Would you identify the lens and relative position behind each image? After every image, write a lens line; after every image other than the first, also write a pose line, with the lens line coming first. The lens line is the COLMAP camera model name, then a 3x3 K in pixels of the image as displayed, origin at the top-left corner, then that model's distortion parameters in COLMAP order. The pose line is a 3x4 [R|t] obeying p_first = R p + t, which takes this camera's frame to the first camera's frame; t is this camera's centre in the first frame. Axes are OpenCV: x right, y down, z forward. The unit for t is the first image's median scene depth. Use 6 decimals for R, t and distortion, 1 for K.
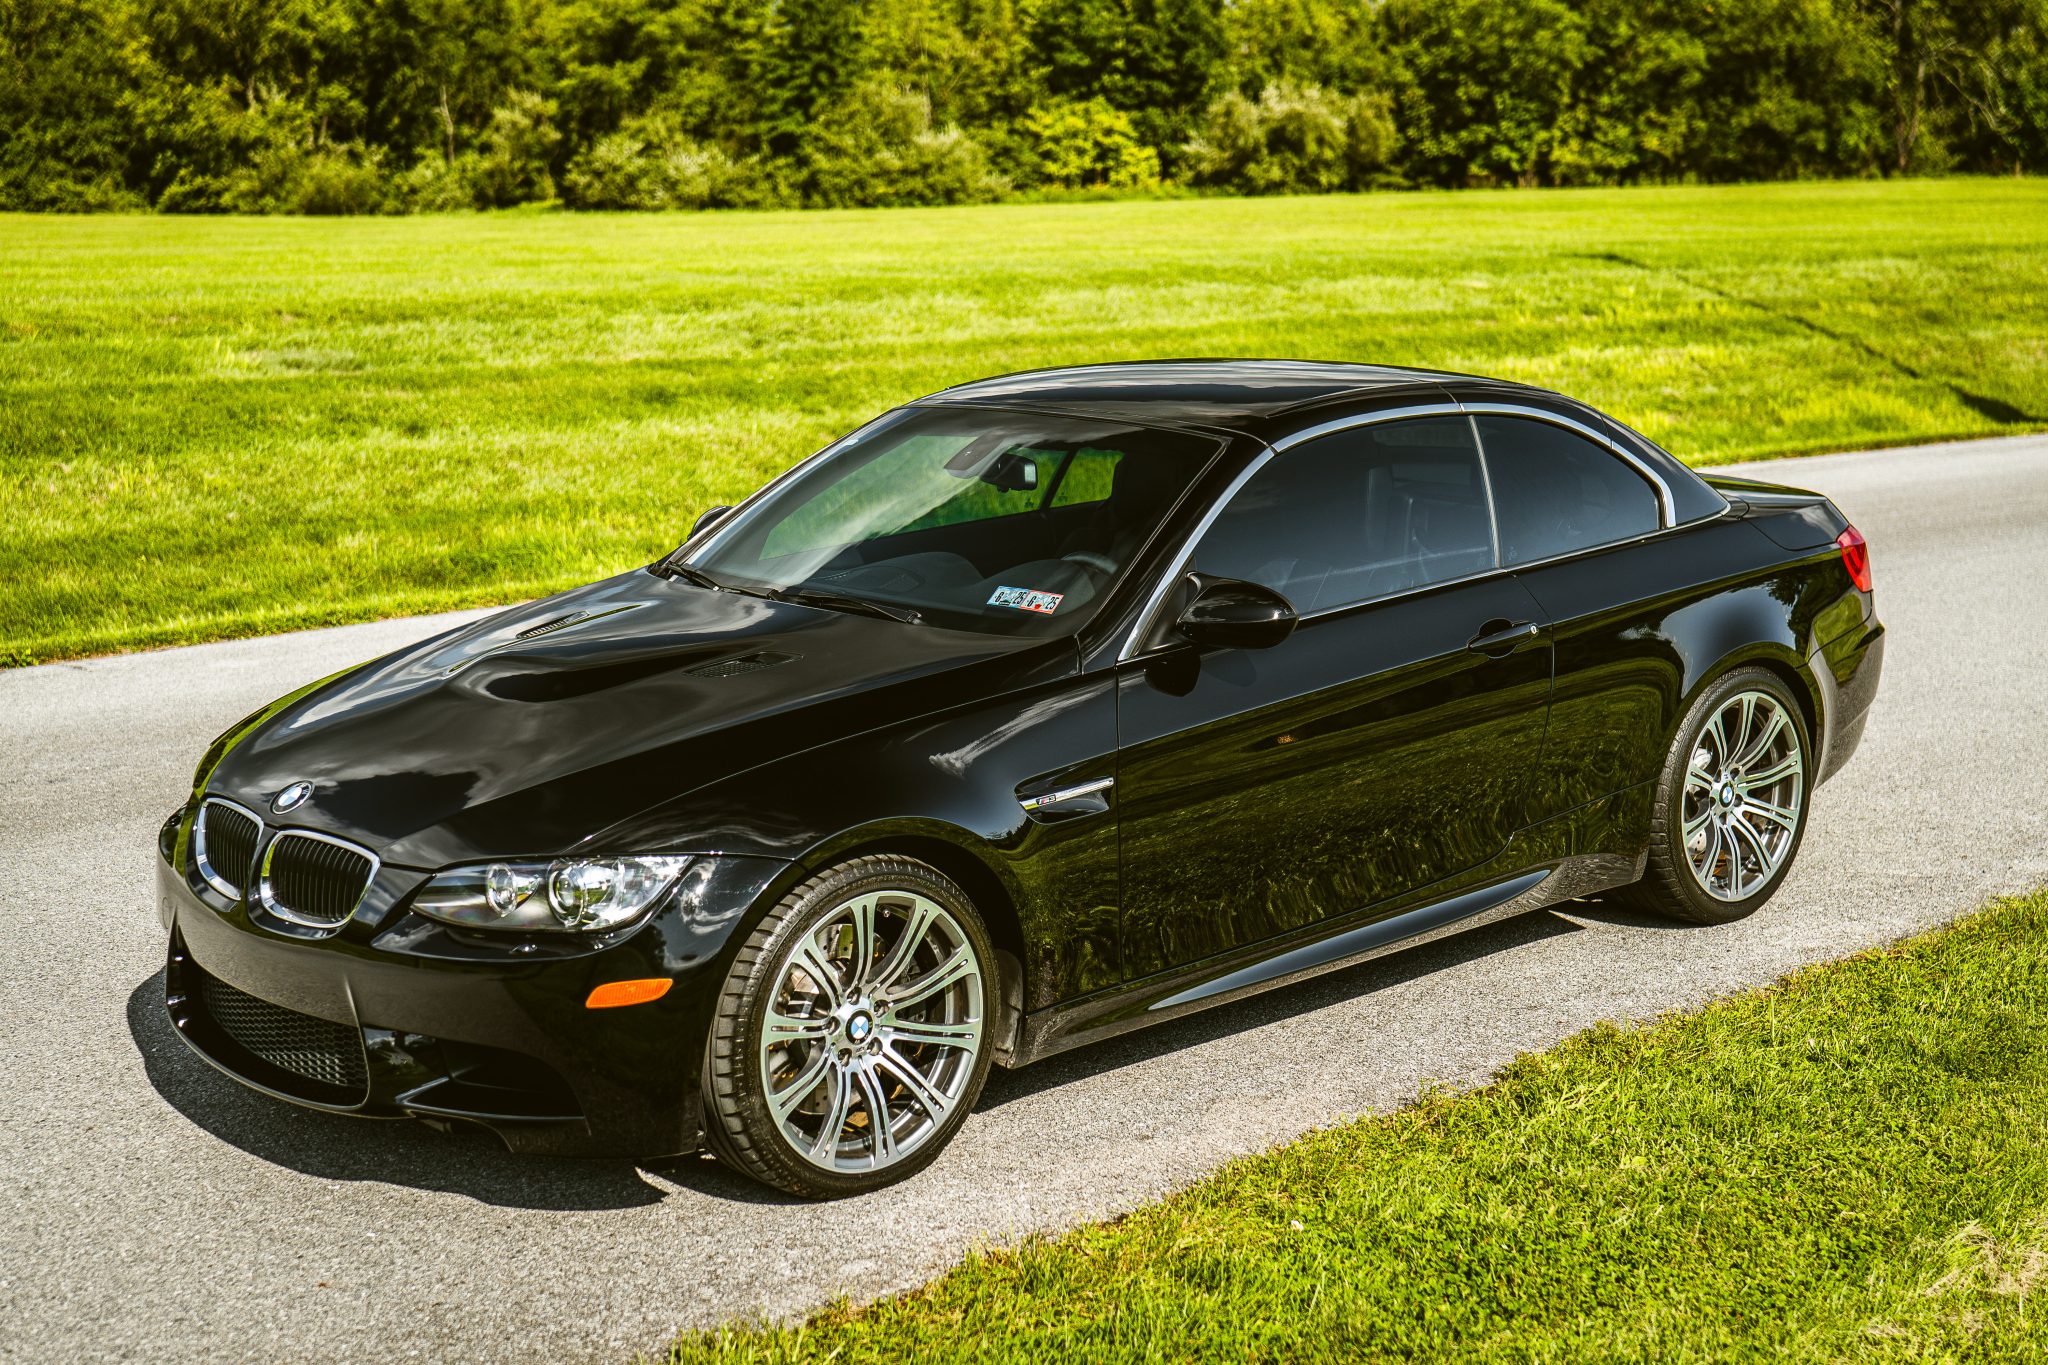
lens RADIAL K [[2808.2, 0, 1035.3], [0, 2808.2, 664.2], [0, 0, 1]] dist [0.005347, 0.000000]
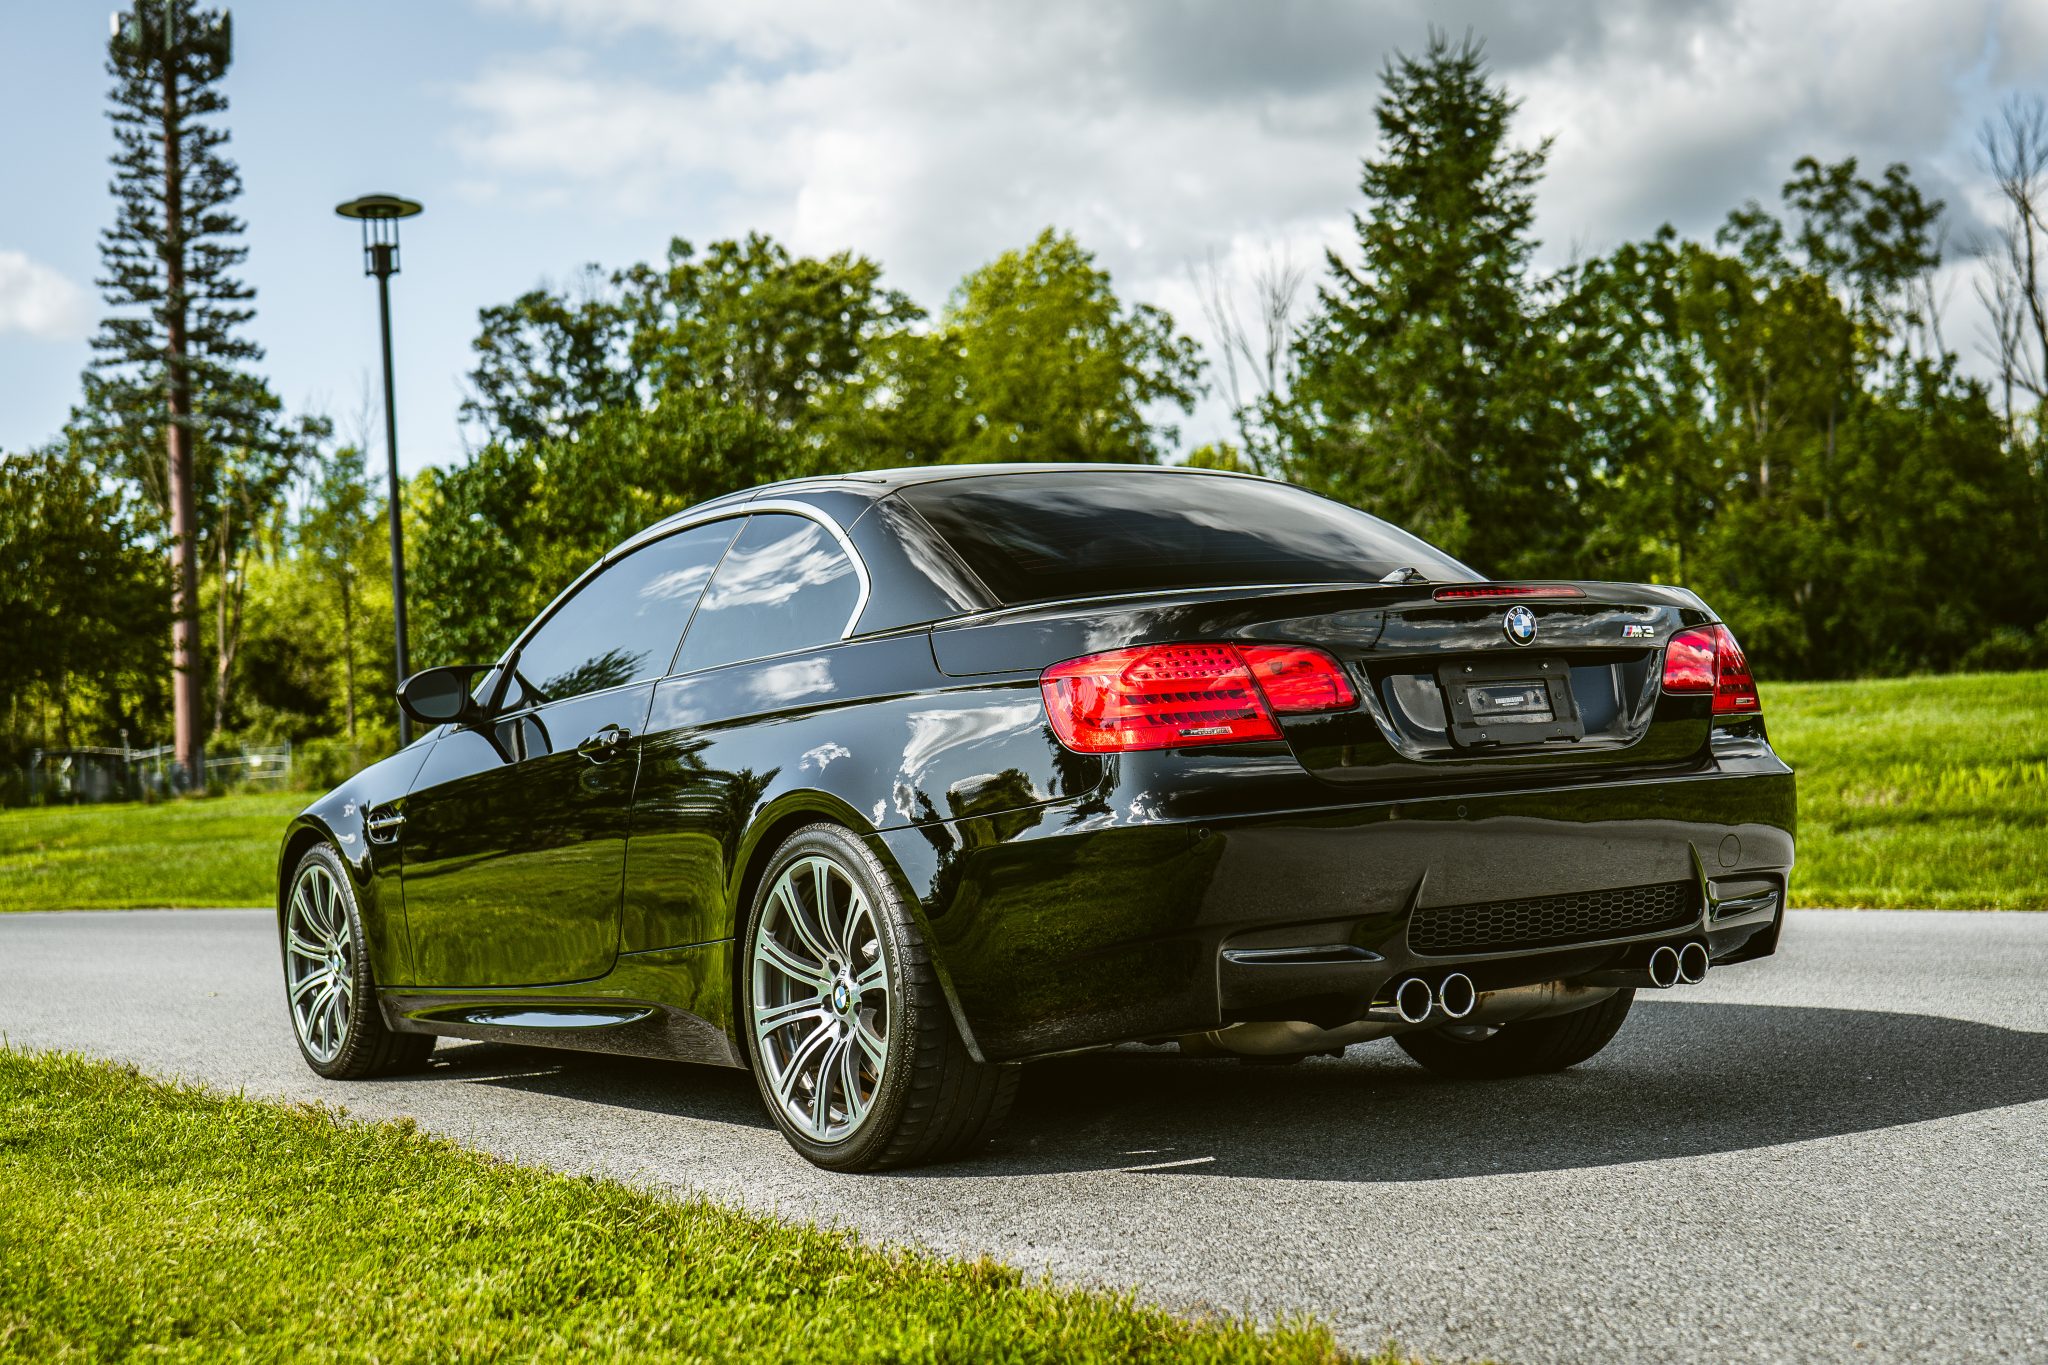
lens RADIAL K [[2808.2, 0, 1029.1], [0, 2808.2, 649.1], [0, 0, 1]] dist [0.005347, 0.000000]
pose [[-0.163451, -0.026775, -0.986188, 0.335949], [-0.111061, 0.993777, -0.008574, -0.015213], [0.980280, 0.108126, -0.165407, 0.401565]]
